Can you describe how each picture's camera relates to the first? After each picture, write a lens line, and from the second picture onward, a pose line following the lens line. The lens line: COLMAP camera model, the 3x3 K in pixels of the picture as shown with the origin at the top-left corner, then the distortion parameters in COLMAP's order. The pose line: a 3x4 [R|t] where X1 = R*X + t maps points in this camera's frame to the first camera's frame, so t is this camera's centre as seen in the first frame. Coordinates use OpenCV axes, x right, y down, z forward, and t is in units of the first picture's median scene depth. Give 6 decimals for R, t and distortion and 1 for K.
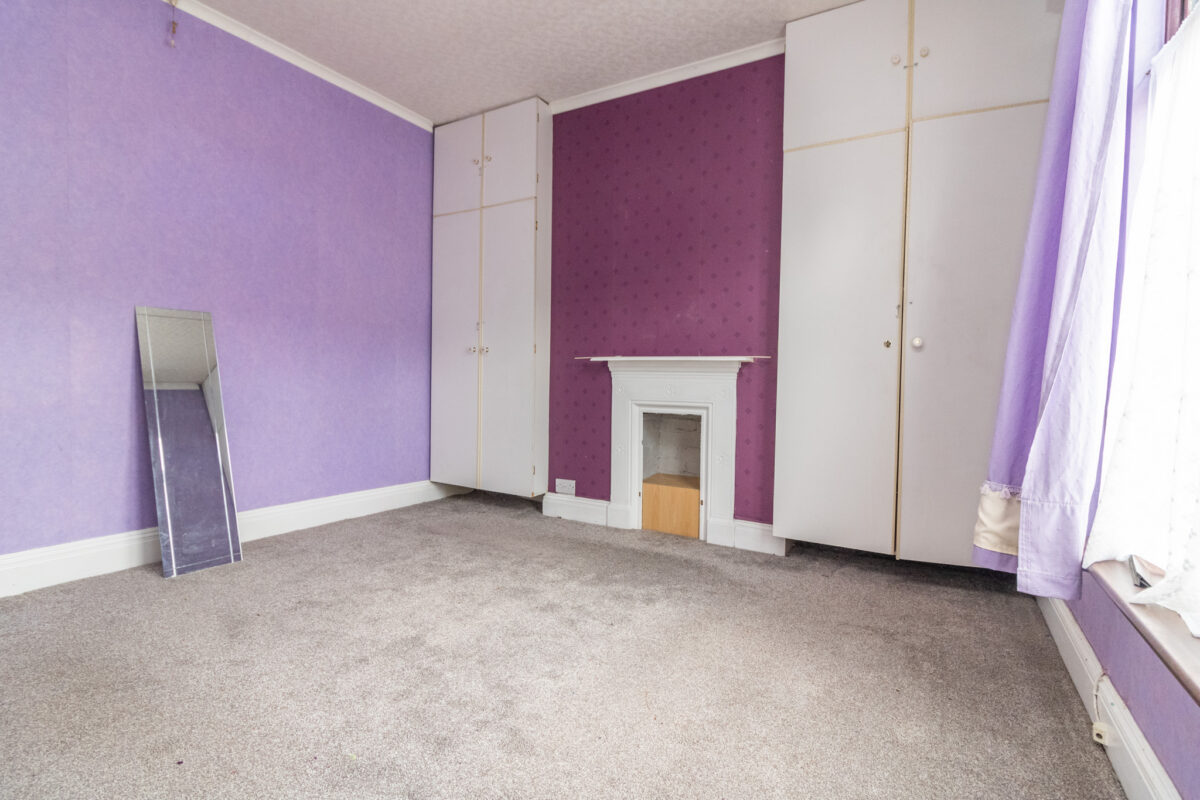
lens RADIAL K [[557.6, 0, 631.0], [0, 557.6, 397.4], [0, 0, 1]] dist [0.002376, 0.000106]
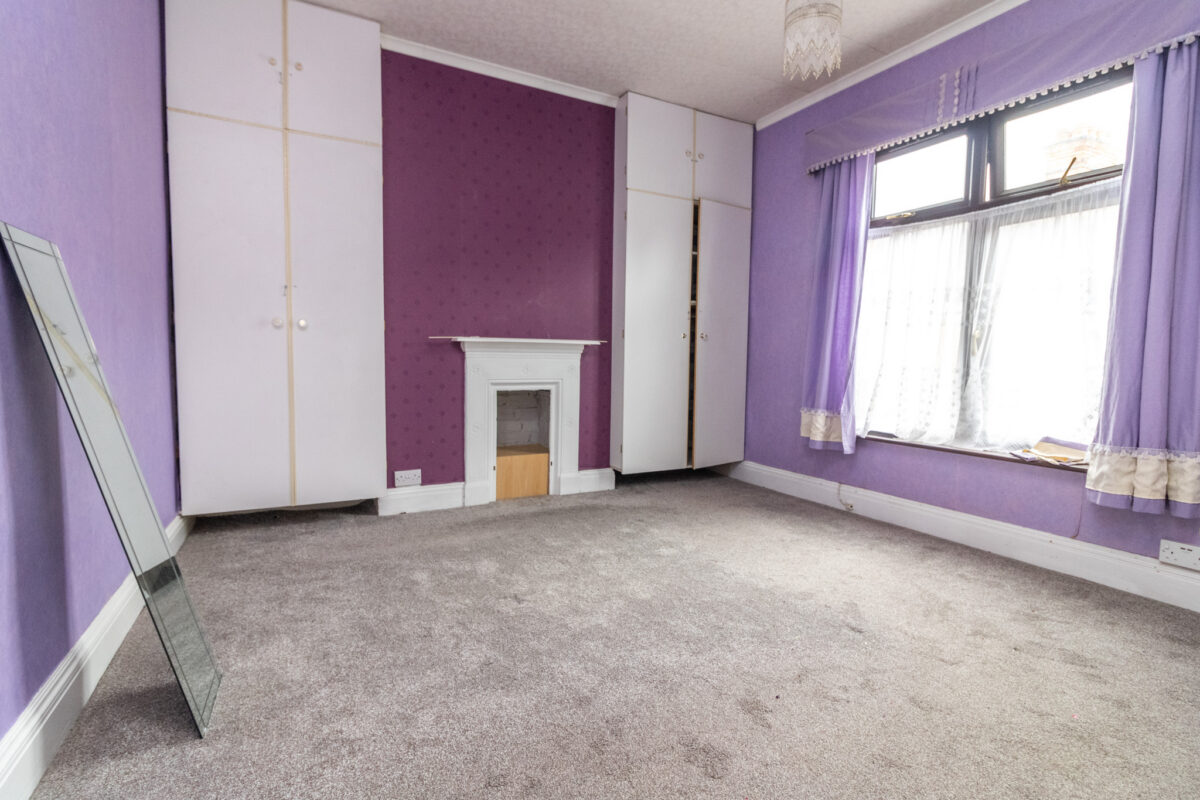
lens RADIAL K [[557.5, 0, 606.3], [0, 557.5, 395.3], [0, 0, 1]] dist [0.005352, 0.002055]
pose [[0.535551, -0.072137, 0.841417, -0.785301], [0.021975, 0.997198, 0.071506, -0.036777], [-0.844217, -0.019805, 0.535635, 0.269311]]
